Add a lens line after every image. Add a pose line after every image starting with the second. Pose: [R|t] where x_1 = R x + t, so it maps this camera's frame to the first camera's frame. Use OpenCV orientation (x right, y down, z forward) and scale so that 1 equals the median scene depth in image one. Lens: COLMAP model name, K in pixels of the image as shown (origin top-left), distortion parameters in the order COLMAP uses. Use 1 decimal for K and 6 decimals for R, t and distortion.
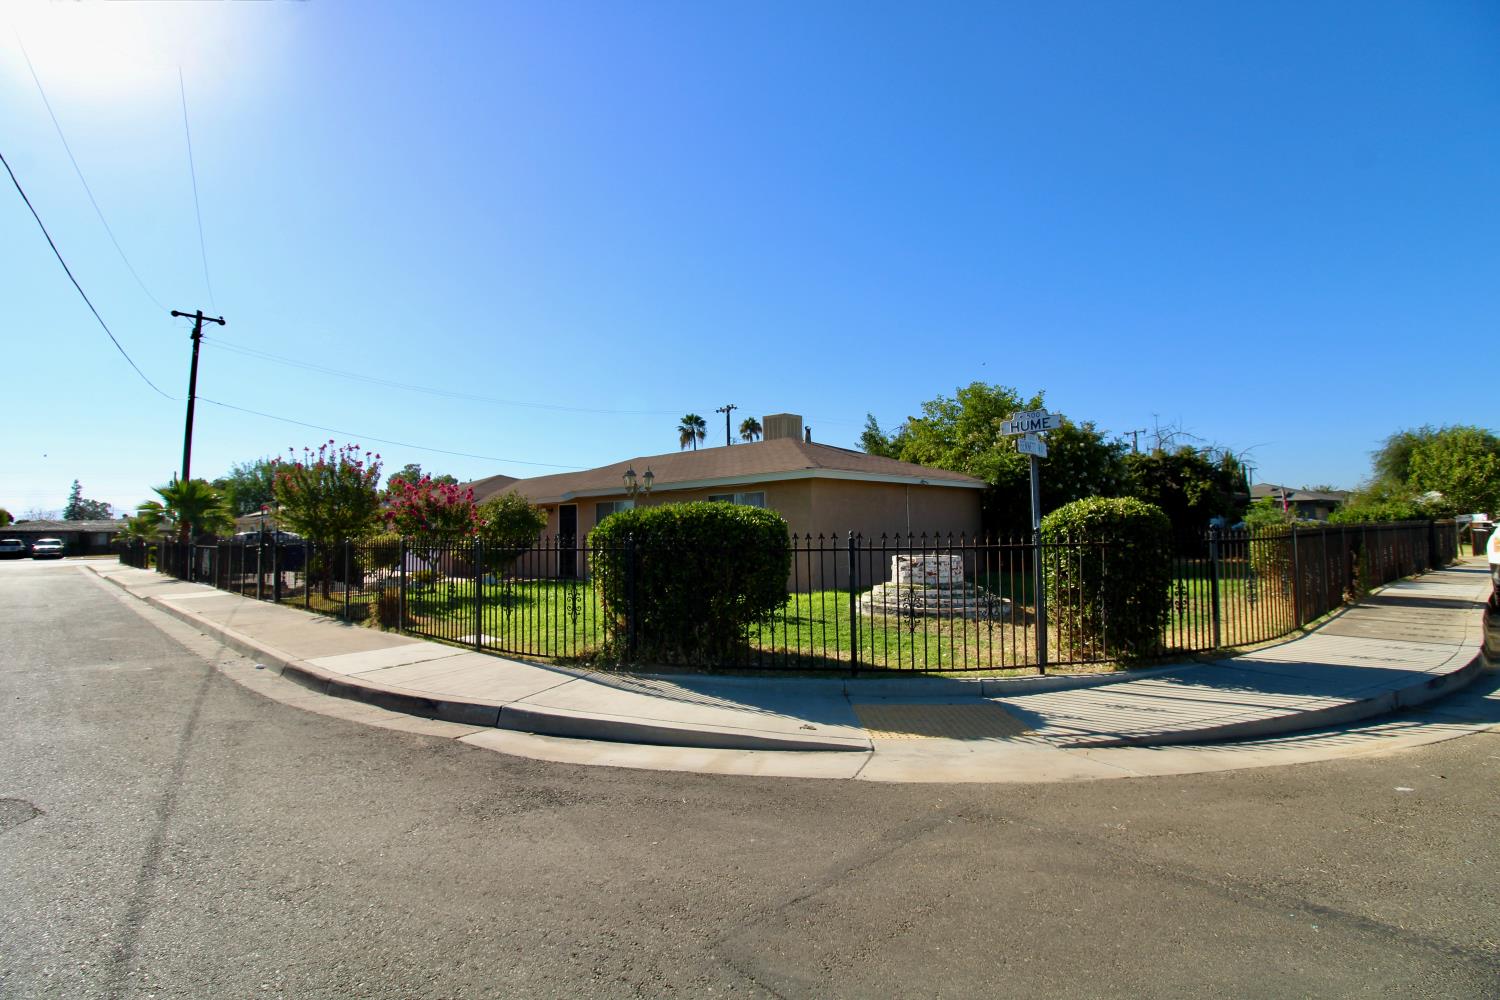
lens RADIAL K [[717.5, 0, 744.9], [0, 717.5, 498.2], [0, 0, 1]] dist [-0.002899, -0.005239]
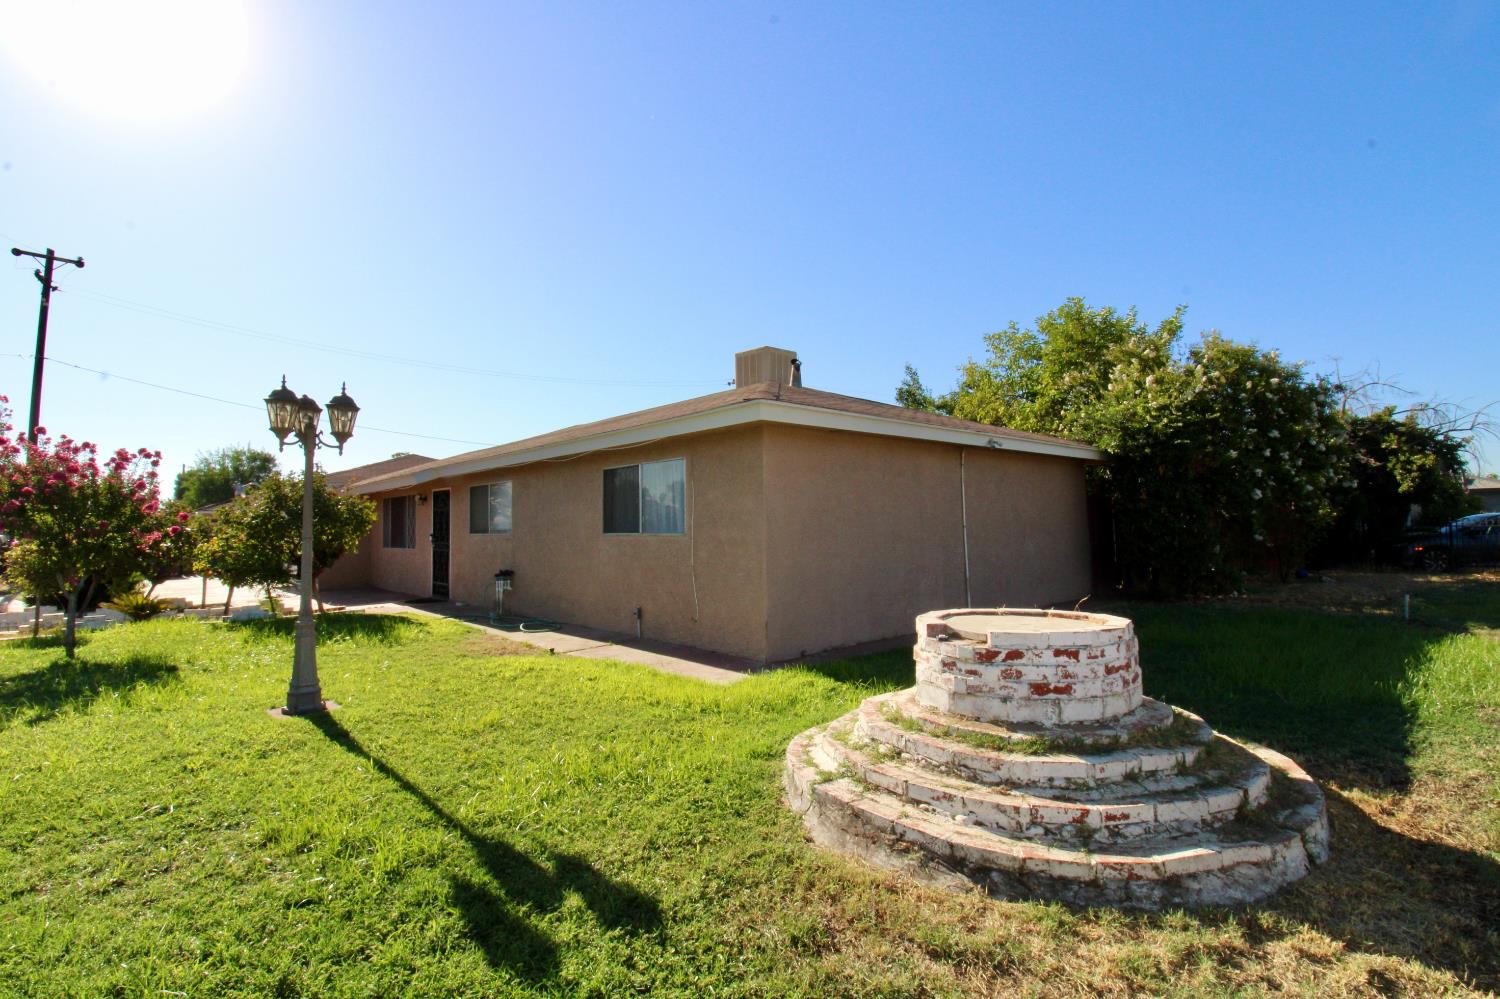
lens RADIAL K [[717.5, 0, 748.7], [0, 717.5, 500.3], [0, 0, 1]] dist [-0.002899, -0.005239]
pose [[0.997779, -0.001205, -0.066604, 0.075283], [0.001913, 0.999942, 0.010561, 0.010942], [0.066587, -0.010665, 0.997724, 0.333128]]
